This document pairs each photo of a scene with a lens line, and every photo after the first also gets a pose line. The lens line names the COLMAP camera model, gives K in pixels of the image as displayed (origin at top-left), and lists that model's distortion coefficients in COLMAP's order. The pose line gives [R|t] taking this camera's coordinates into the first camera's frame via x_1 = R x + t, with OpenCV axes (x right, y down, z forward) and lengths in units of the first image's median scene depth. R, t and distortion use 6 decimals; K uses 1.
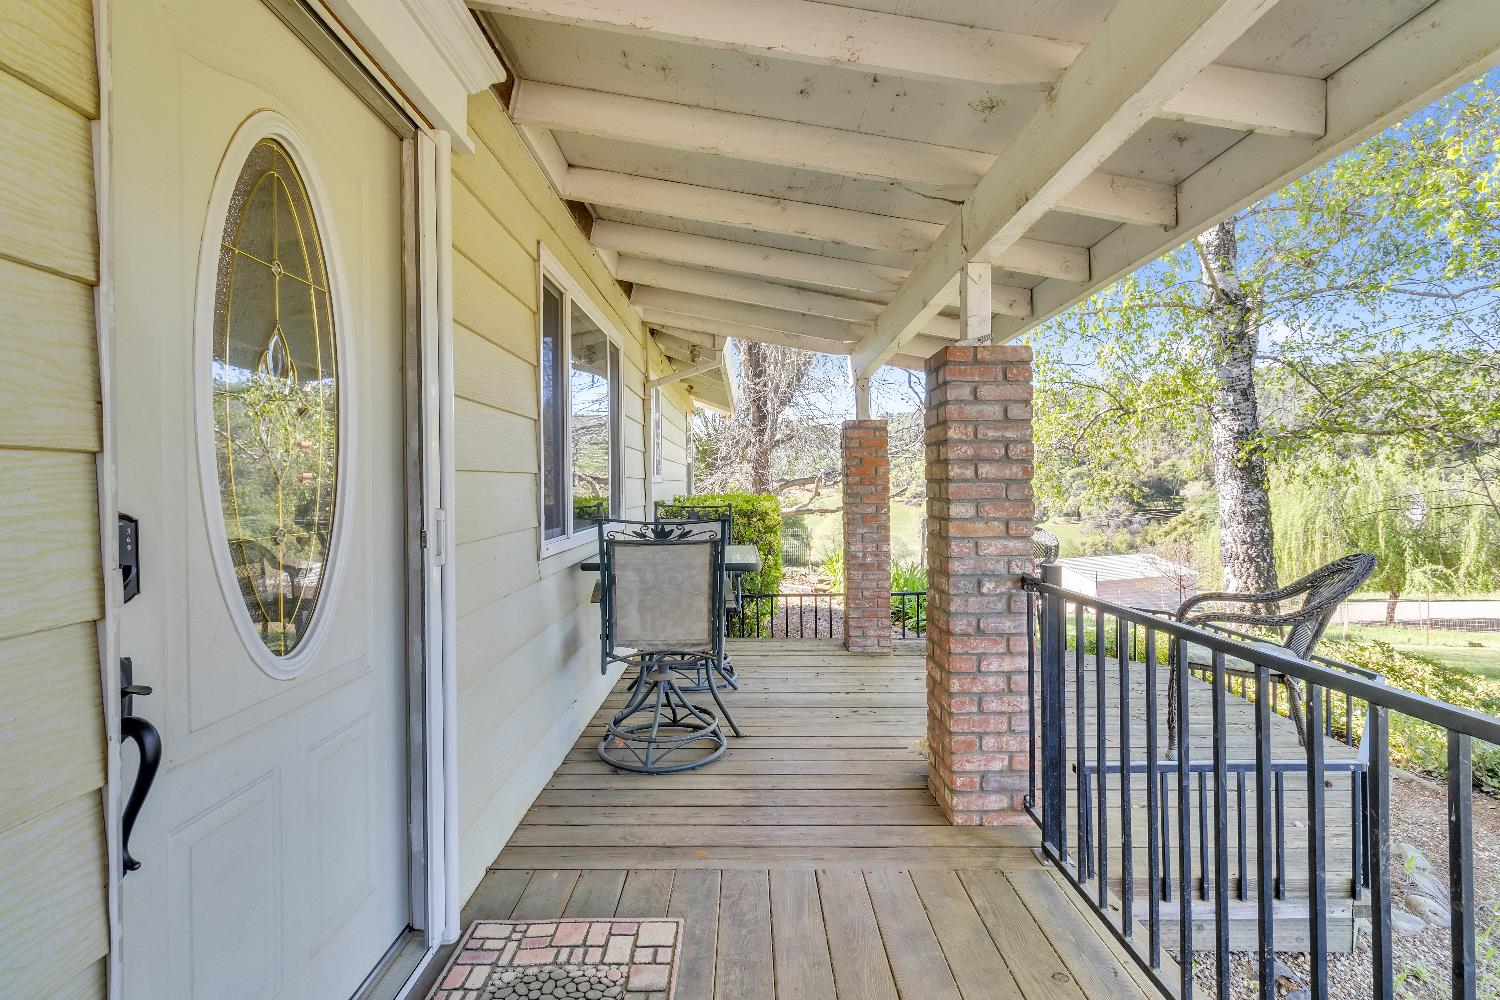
lens RADIAL K [[694.5, 0, 745.9], [0, 694.5, 480.5], [0, 0, 1]] dist [0.002469, 0.000376]
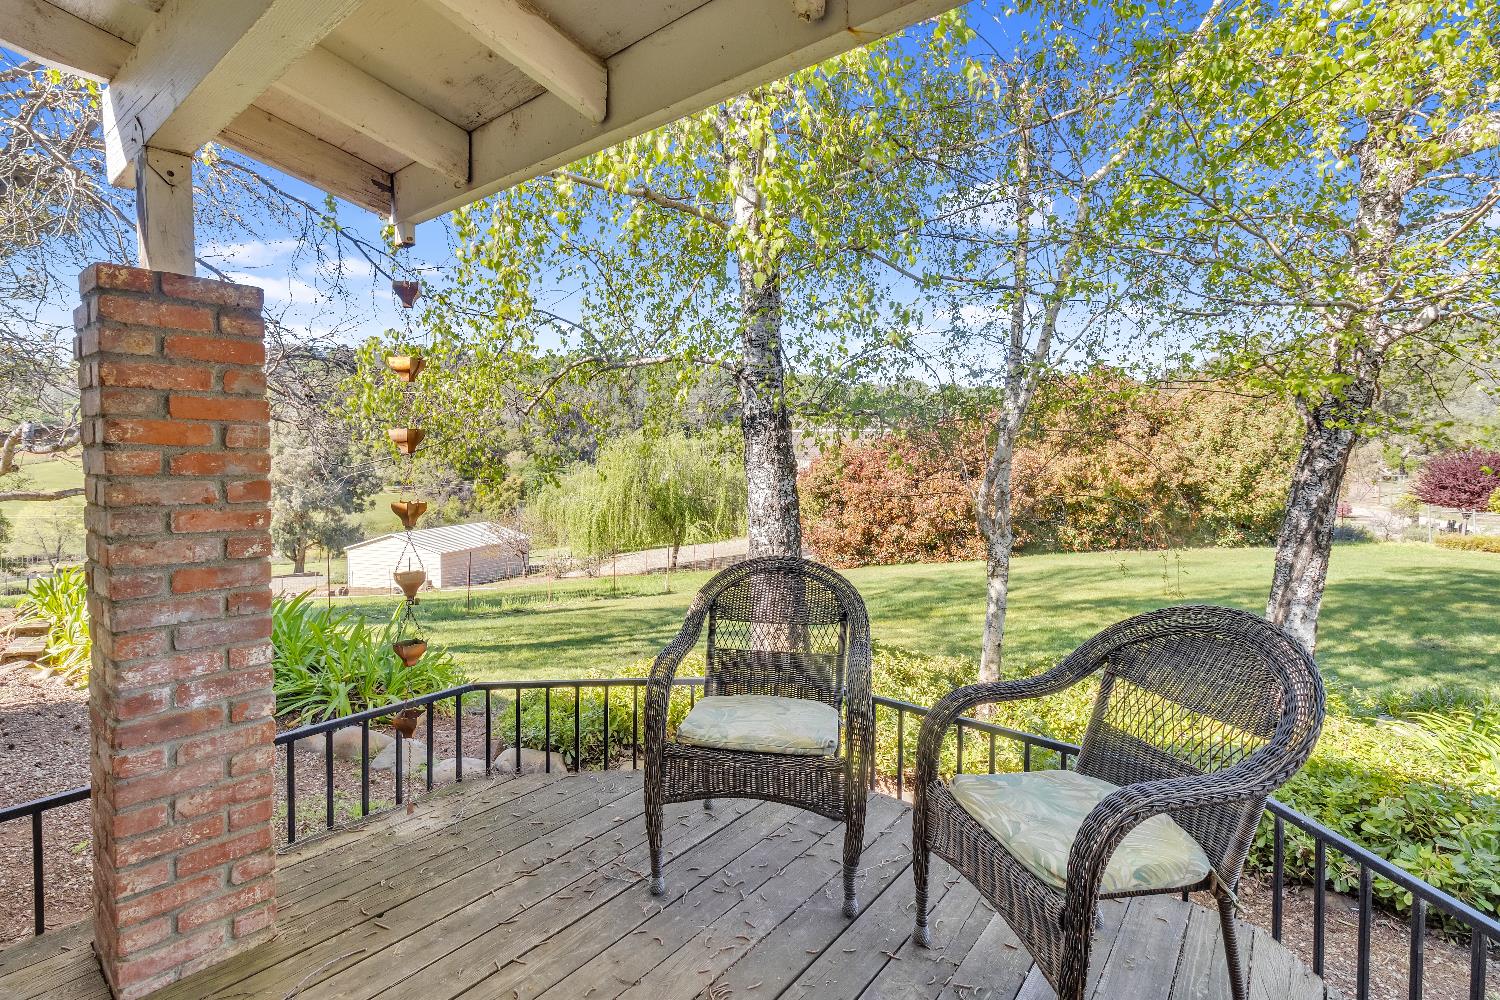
lens RADIAL K [[694.5, 0, 745.9], [0, 694.5, 480.5], [0, 0, 1]] dist [0.002469, 0.000376]
pose [[0.616584, -0.013238, 0.787178, 0.040166], [-0.024014, 0.999077, 0.035611, -0.005119], [-0.786922, -0.040861, 0.615697, 0.304549]]
